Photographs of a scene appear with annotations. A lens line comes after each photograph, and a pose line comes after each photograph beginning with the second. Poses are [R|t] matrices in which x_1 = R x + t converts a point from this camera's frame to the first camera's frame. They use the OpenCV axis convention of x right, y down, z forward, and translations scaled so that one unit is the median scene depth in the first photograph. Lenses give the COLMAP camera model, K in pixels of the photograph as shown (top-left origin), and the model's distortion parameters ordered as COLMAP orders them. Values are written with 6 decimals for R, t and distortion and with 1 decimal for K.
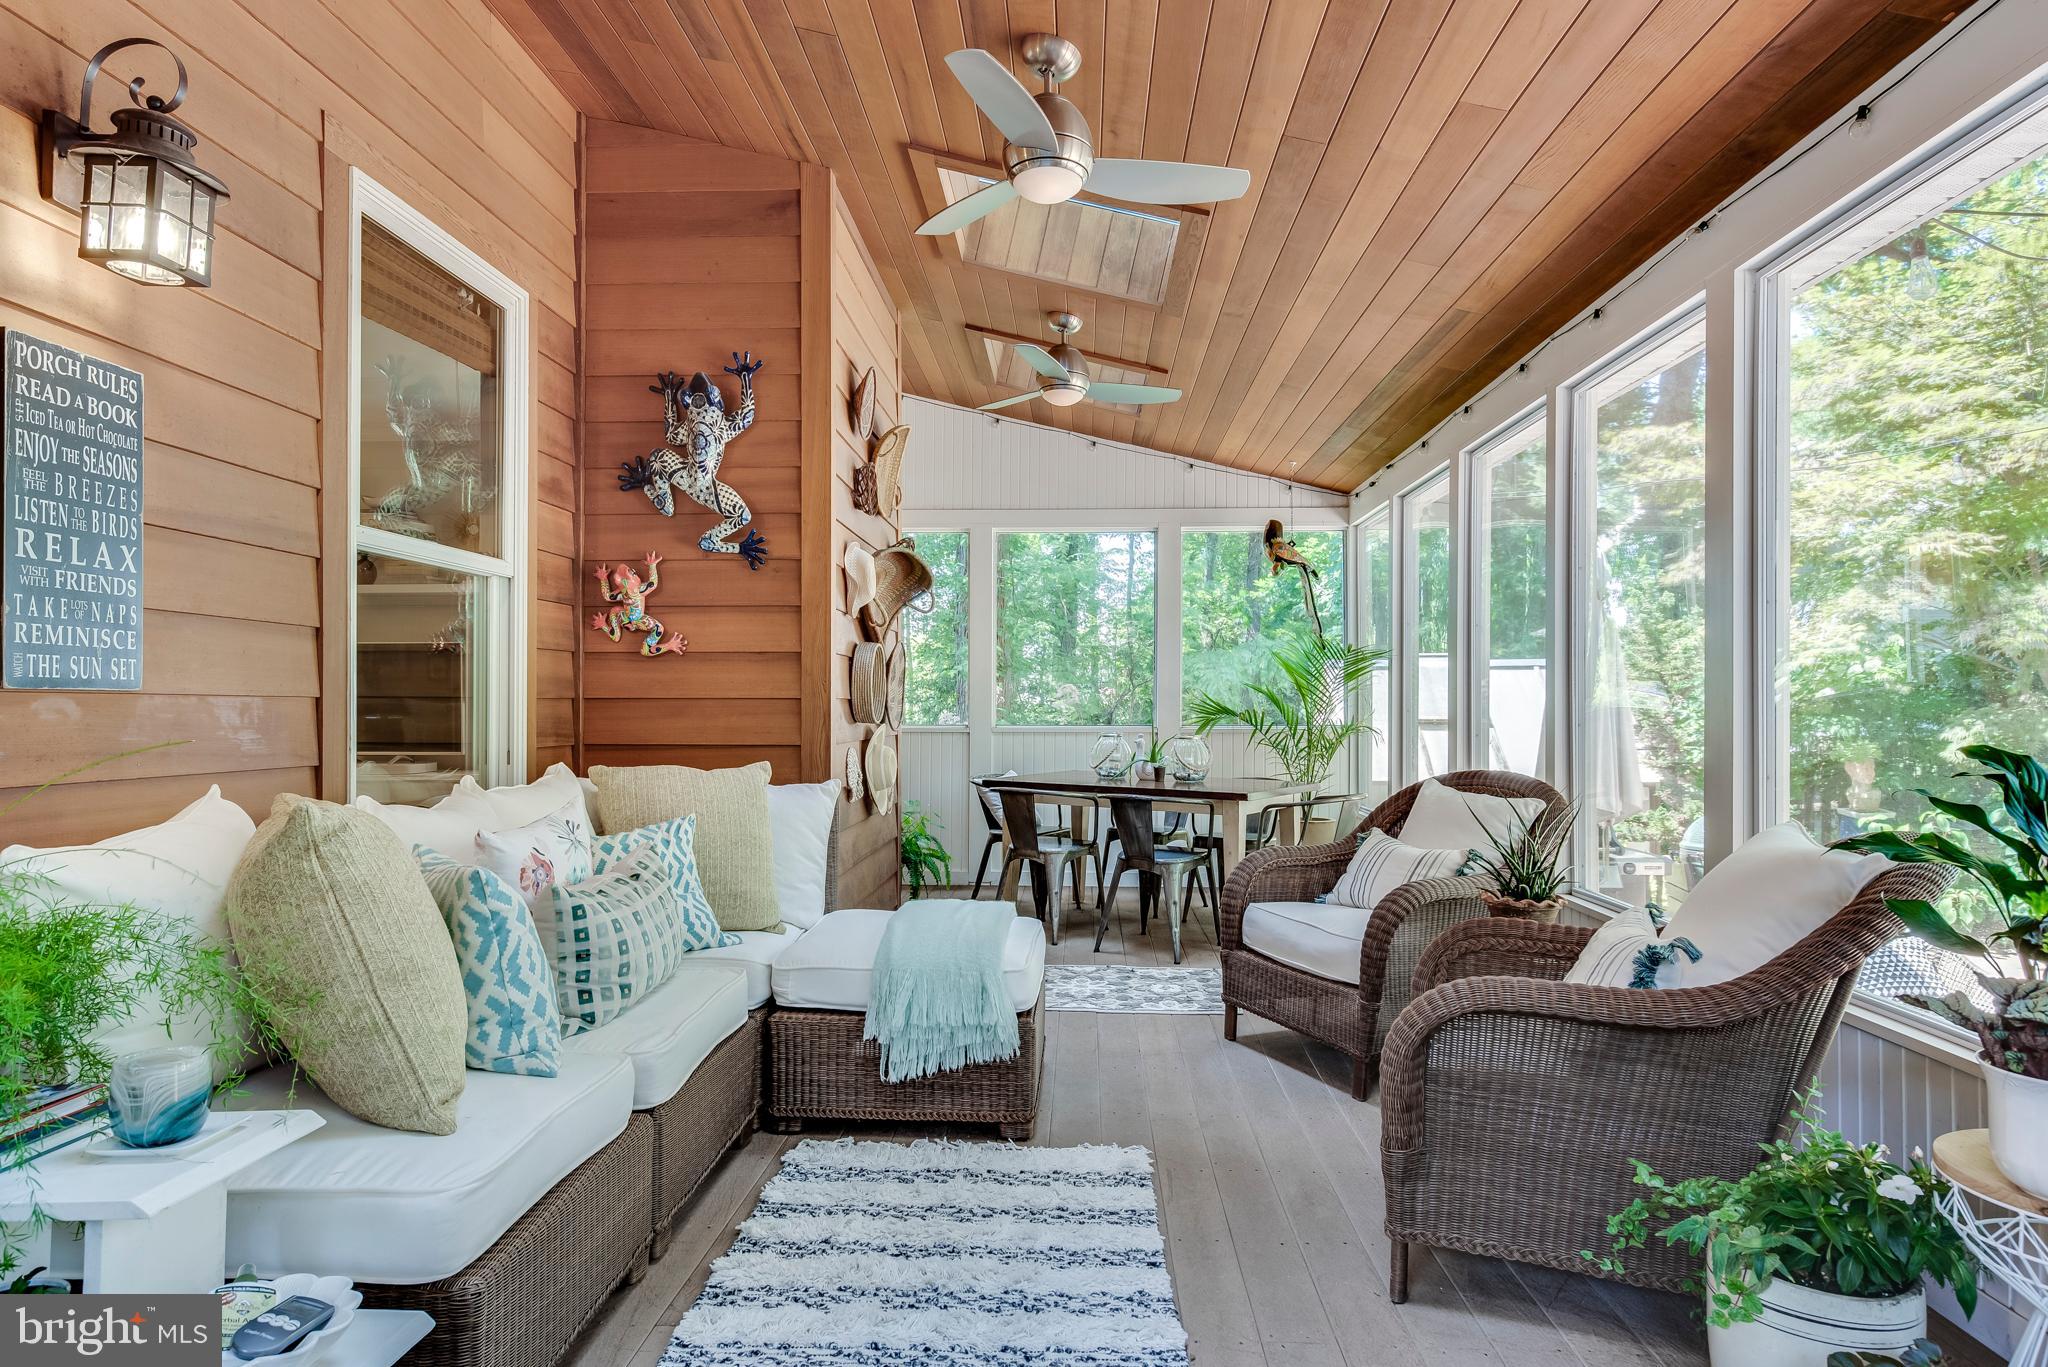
lens RADIAL K [[1186.0, 0, 1015.9], [0, 1186.0, 691.5], [0, 0, 1]] dist [0.020436, -0.002447]
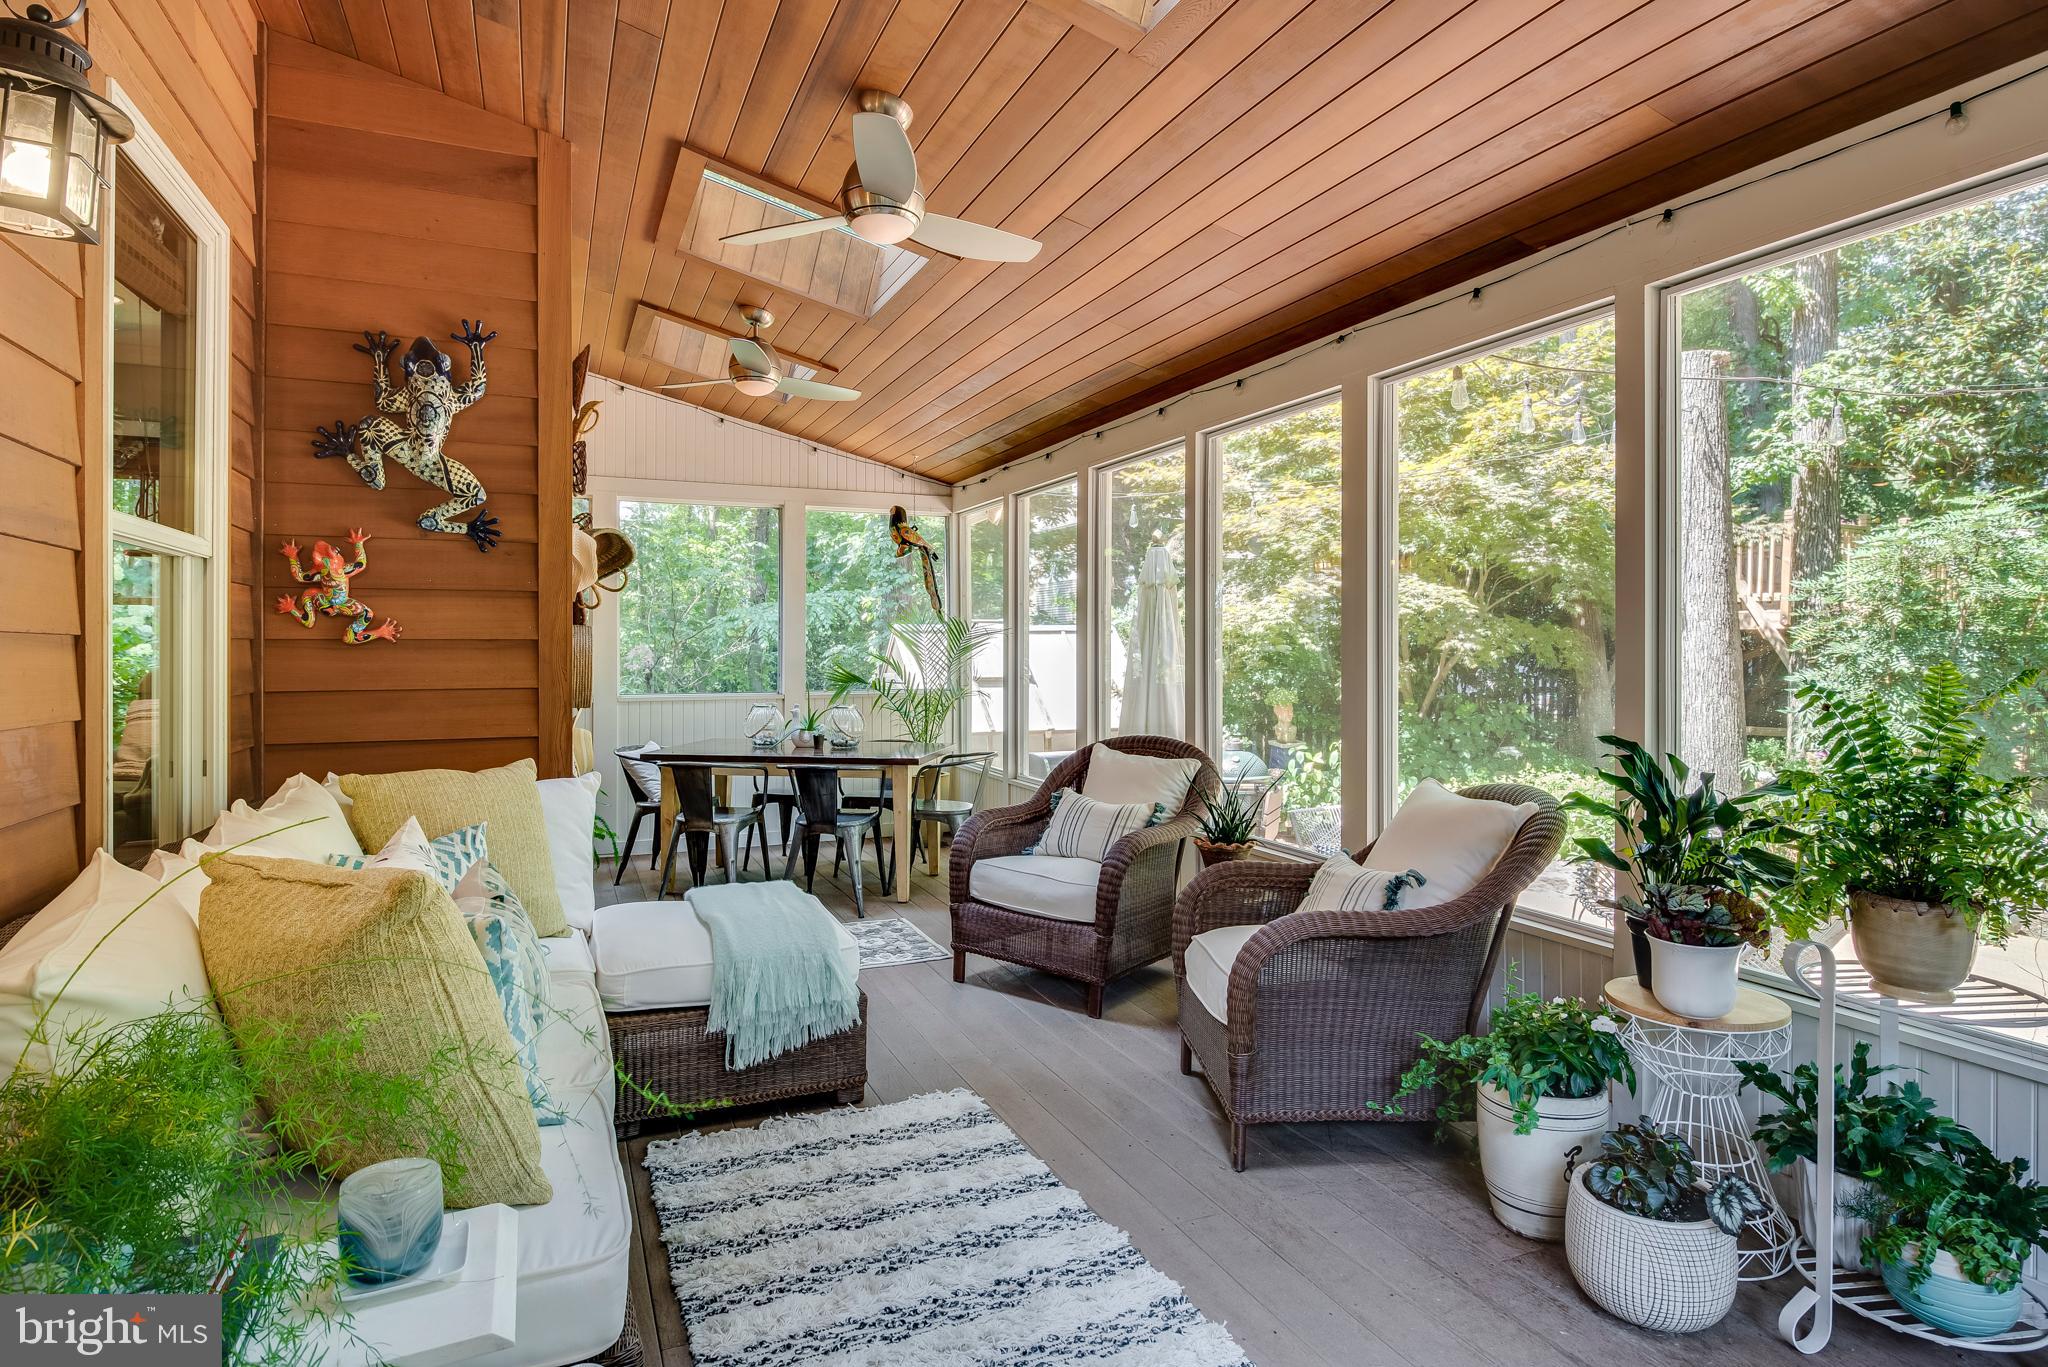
lens RADIAL K [[1131.9, 0, 1007.1], [0, 1131.9, 638.0], [0, 0, 1]] dist [0.003611, 0.000655]
pose [[0.893634, -0.000641, 0.448796, -0.268607], [-0.001391, 0.999990, 0.004199, -0.041320], [-0.448795, -0.004377, 0.893624, 0.011873]]
